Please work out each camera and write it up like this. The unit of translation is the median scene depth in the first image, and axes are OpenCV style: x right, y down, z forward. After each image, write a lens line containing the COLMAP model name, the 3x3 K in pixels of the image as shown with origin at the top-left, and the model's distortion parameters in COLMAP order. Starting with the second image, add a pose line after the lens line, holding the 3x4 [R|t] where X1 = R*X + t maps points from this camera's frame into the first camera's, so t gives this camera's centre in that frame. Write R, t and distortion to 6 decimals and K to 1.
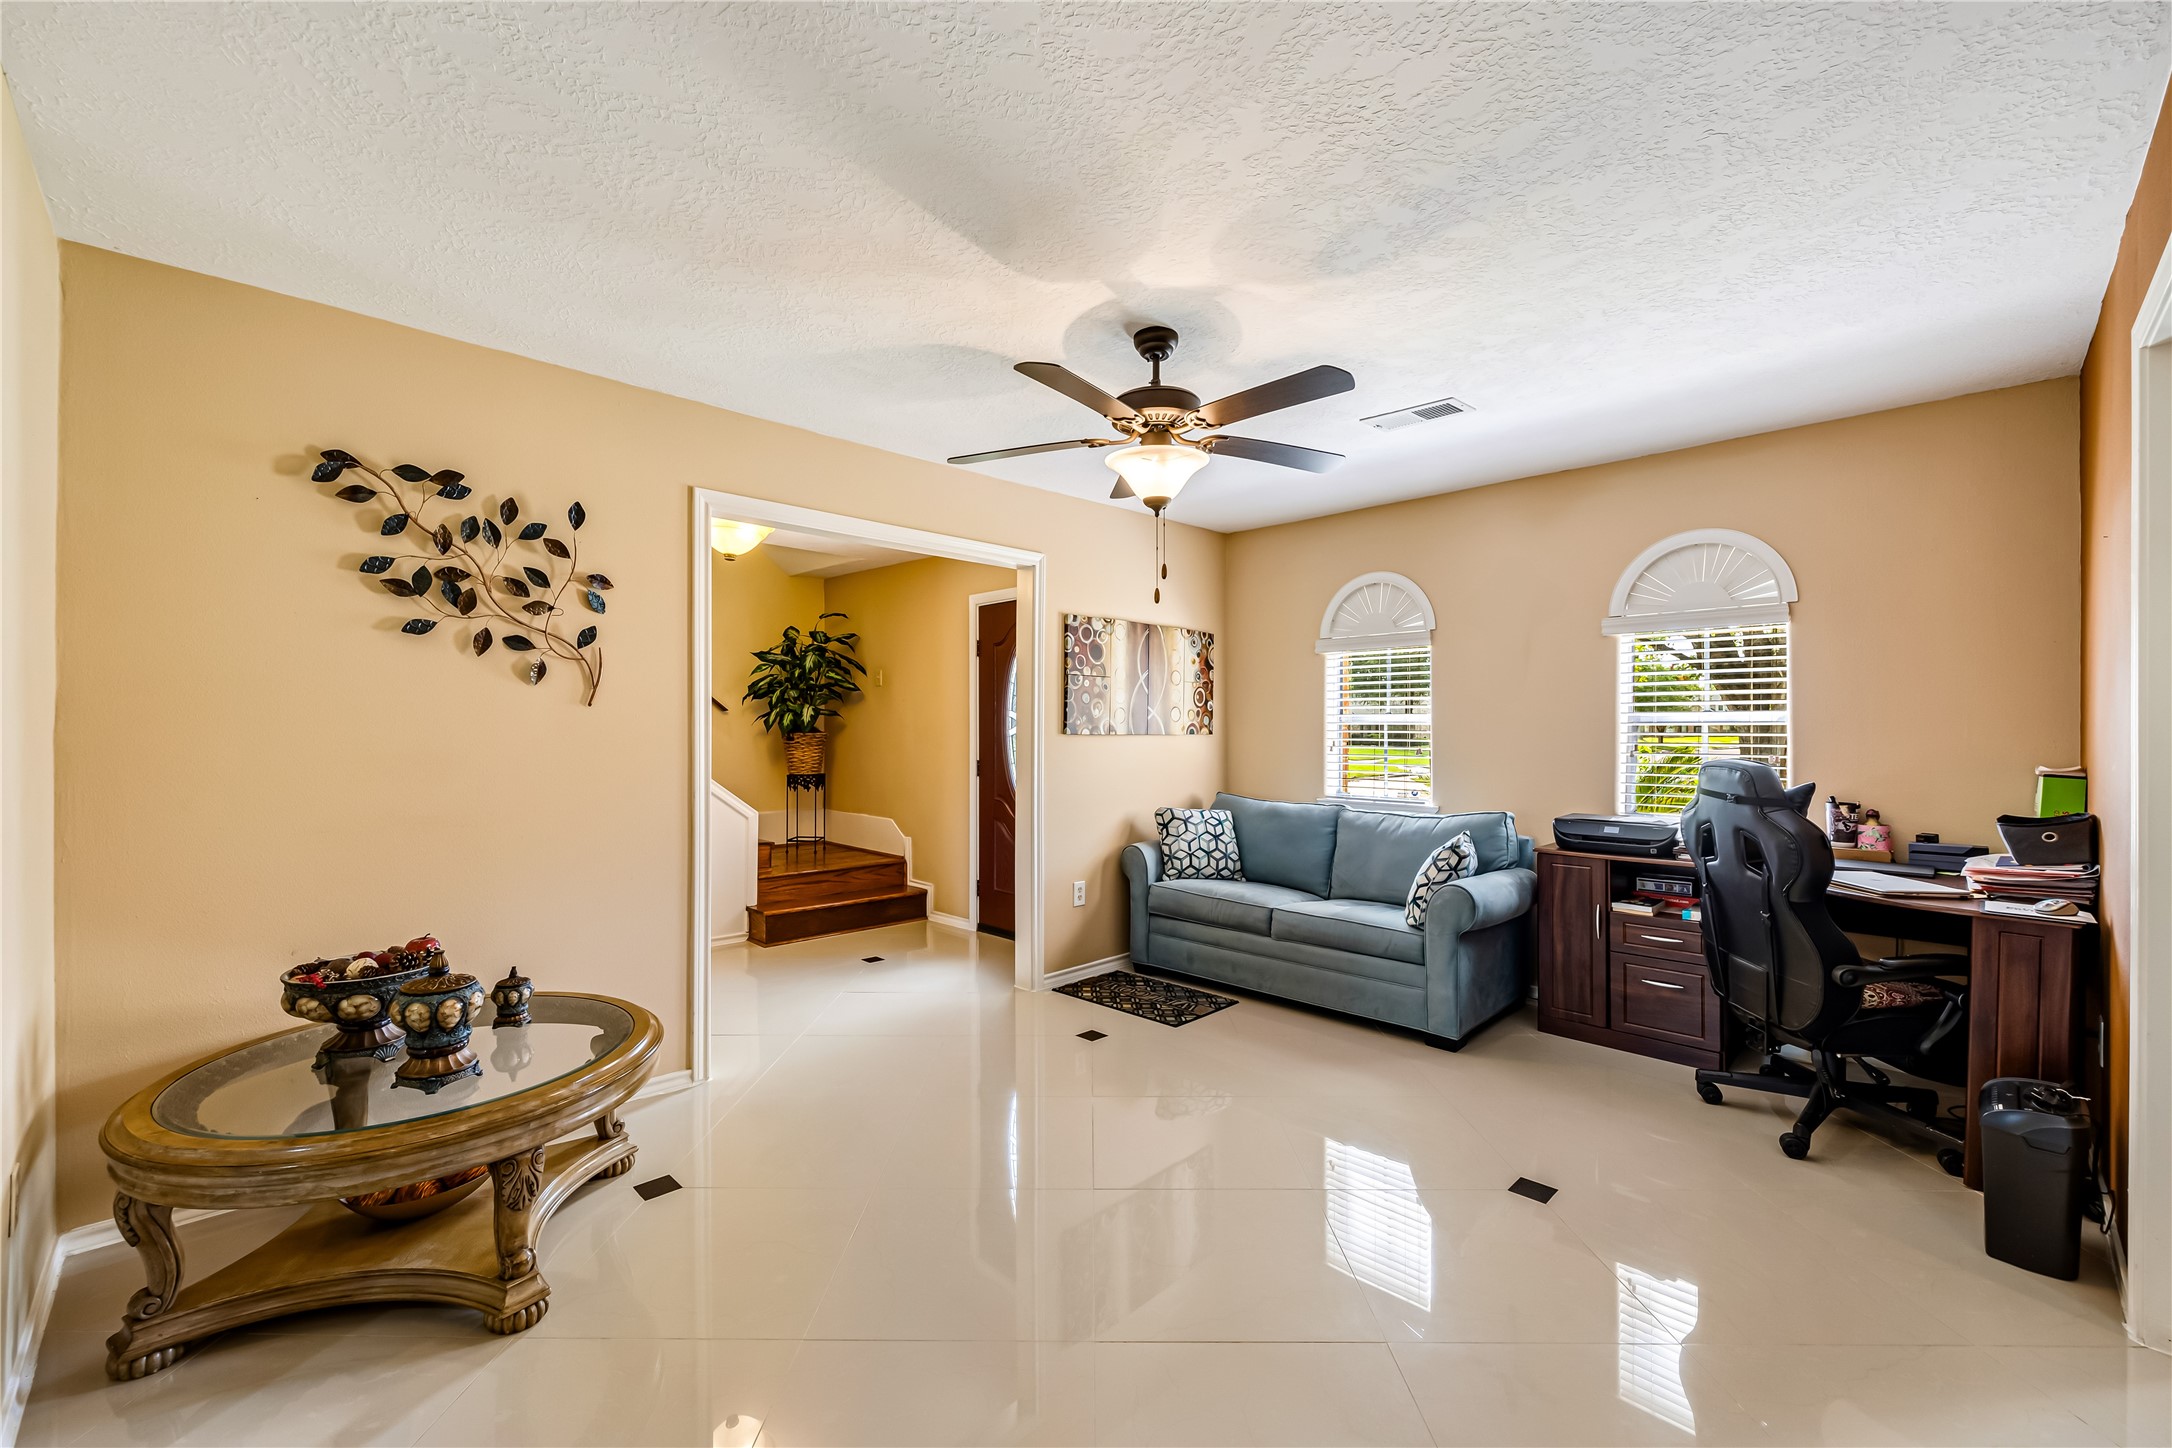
lens RADIAL K [[873.2, 0, 1086.9], [0, 873.2, 734.7], [0, 0, 1]] dist [0.001156, -0.000091]
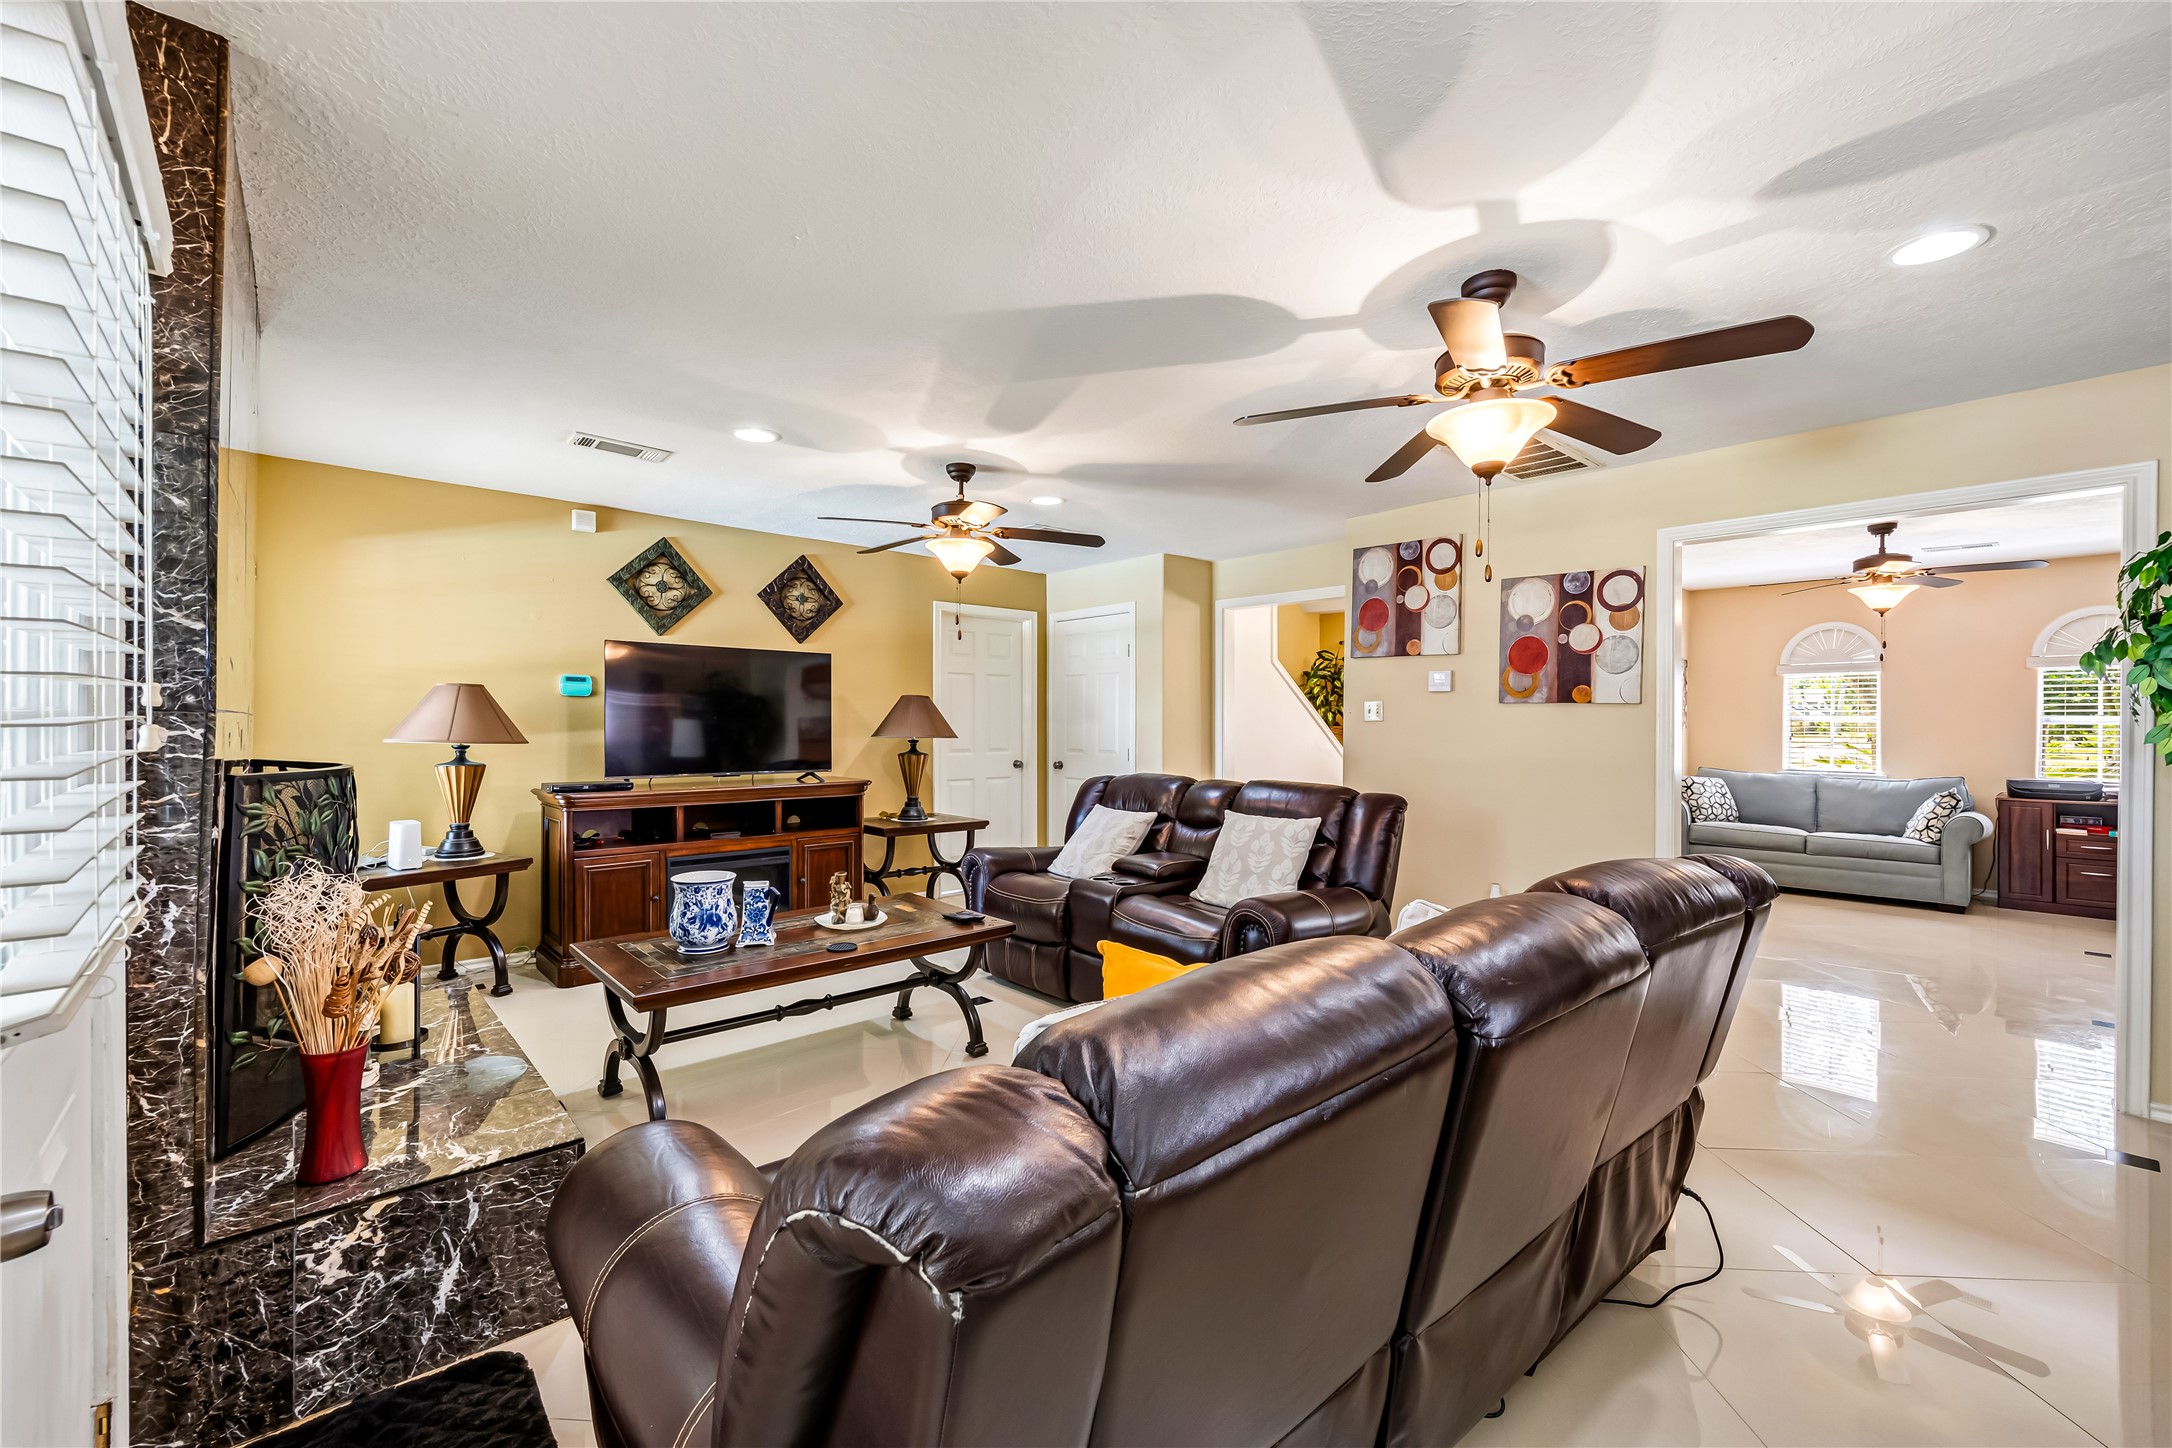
lens RADIAL K [[873.2, 0, 1090.9], [0, 873.2, 718.8], [0, 0, 1]] dist [0.001156, -0.000091]
pose [[0.998947, 0.001905, -0.045835, -1.172283], [-0.002371, 0.999946, -0.010117, 0.002440], [0.045813, 0.010215, 0.998898, -0.767602]]
